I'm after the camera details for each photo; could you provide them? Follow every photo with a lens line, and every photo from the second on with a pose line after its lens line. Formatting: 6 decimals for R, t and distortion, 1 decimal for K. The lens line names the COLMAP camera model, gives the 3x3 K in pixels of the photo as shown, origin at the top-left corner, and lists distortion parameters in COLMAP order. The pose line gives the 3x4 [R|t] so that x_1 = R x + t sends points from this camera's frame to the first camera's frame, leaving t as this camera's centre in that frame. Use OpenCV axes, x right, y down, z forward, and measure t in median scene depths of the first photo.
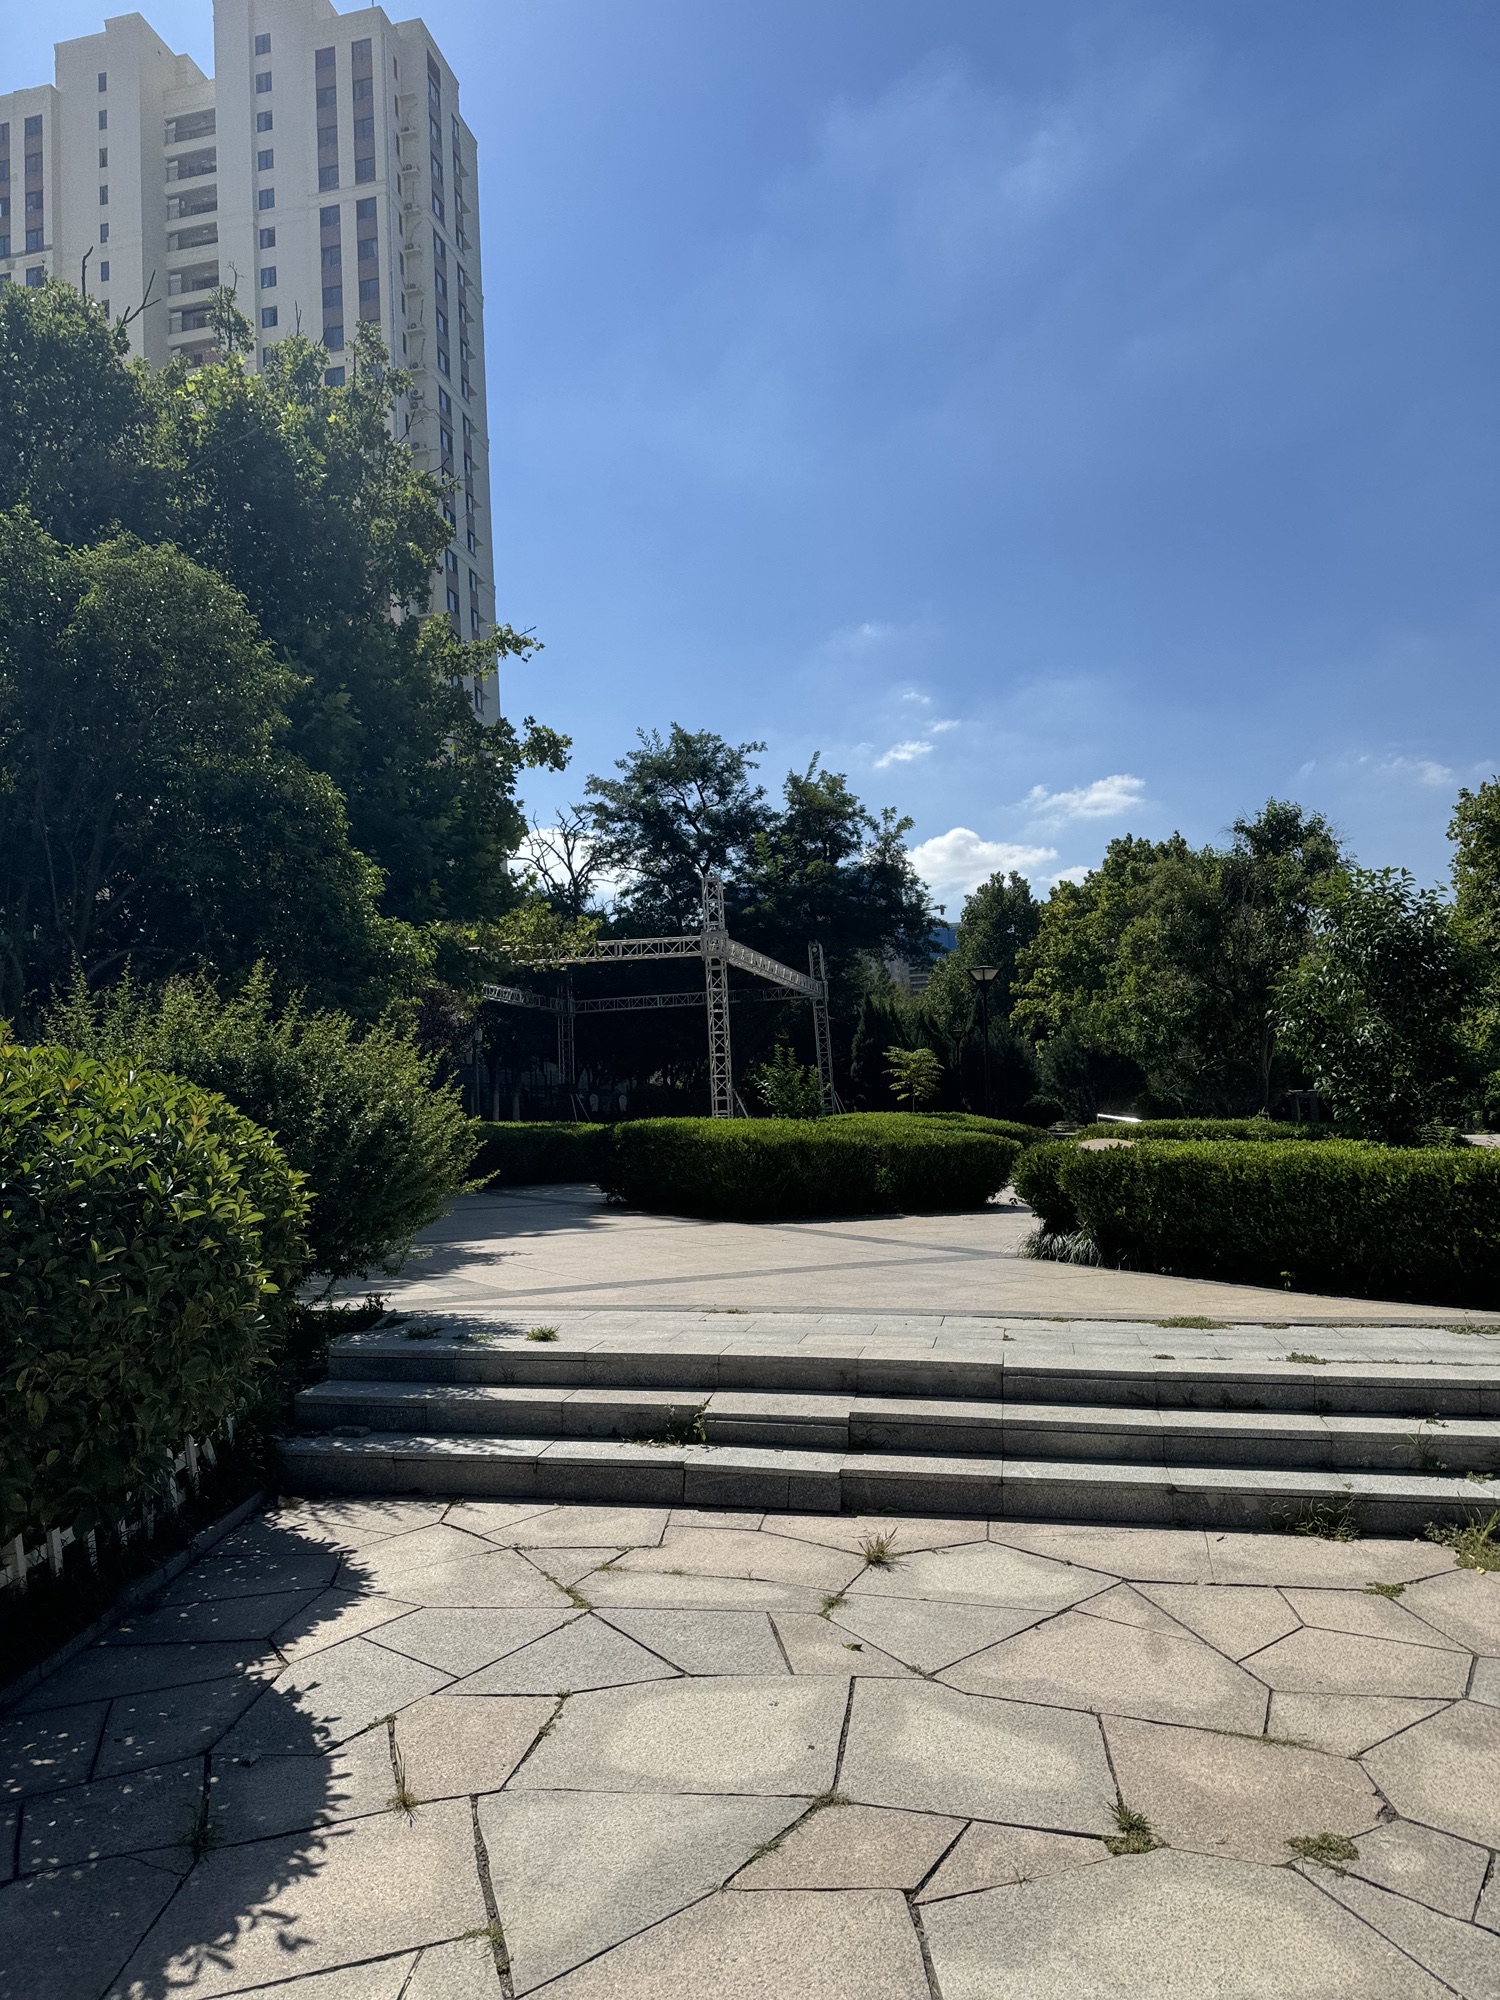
lens RADIAL K [[1343.9, 0, 750.0], [0, 1343.9, 1000.0], [0, 0, 1]] dist [0.000263, -0.003457]
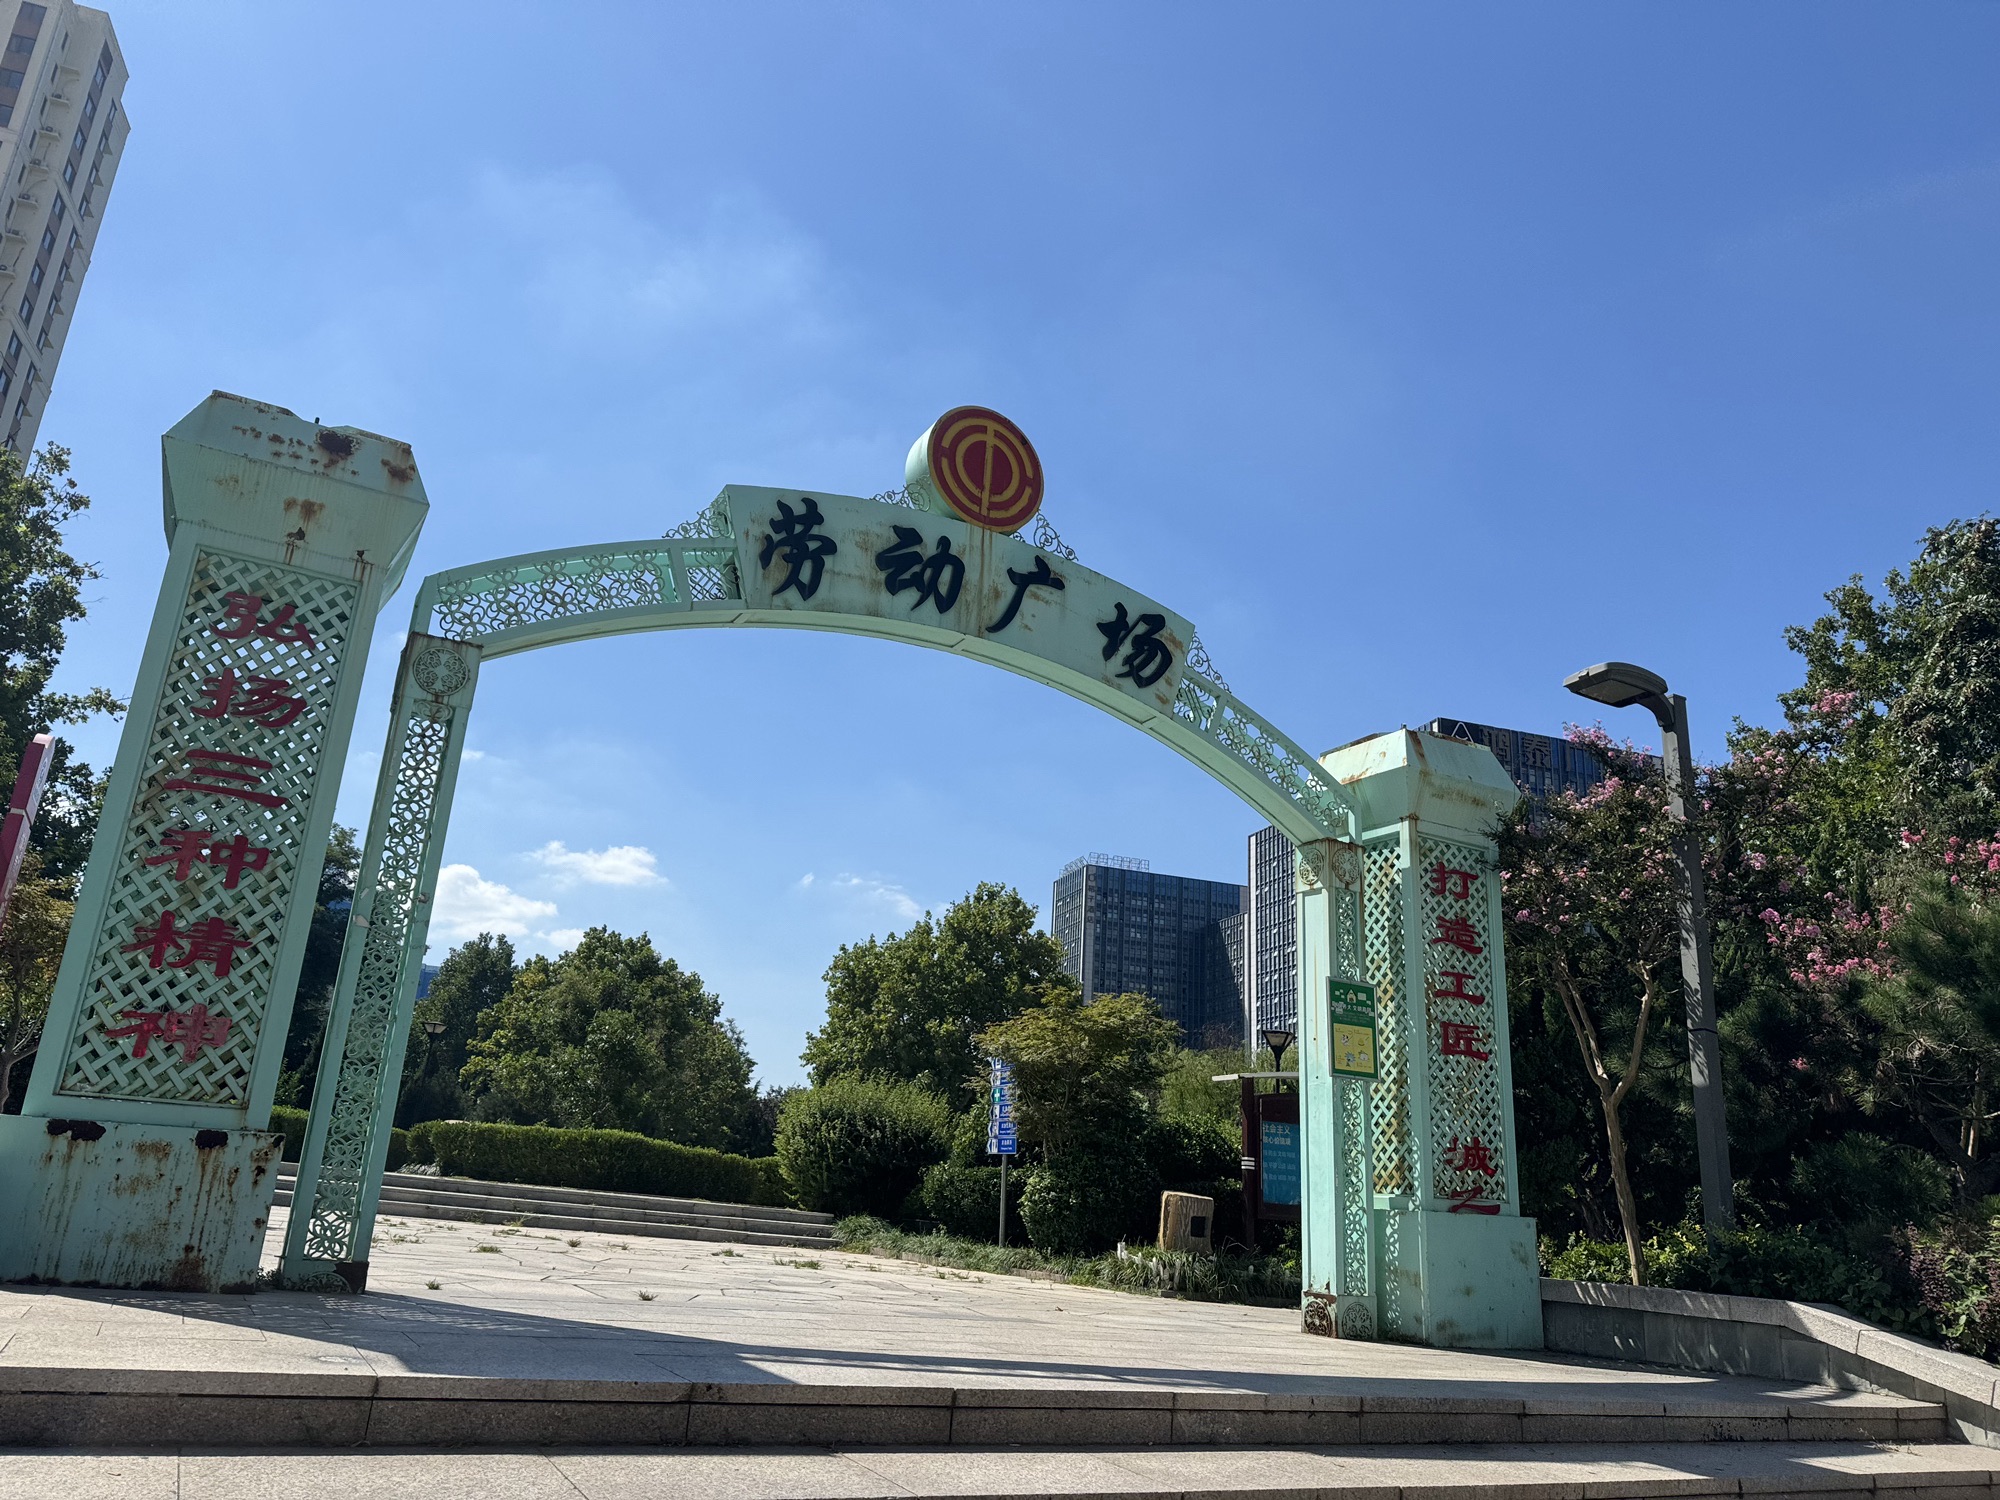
lens RADIAL K [[1343.9, 0, 1000.0], [0, 1343.9, 750.0], [0, 0, 1]] dist [0.000263, -0.003457]
pose [[0.841739, 0.251585, 0.477682, -0.028419], [-0.131657, 0.953729, -0.270311, 0.001631], [-0.523585, 0.164641, 0.835914, -0.215952]]
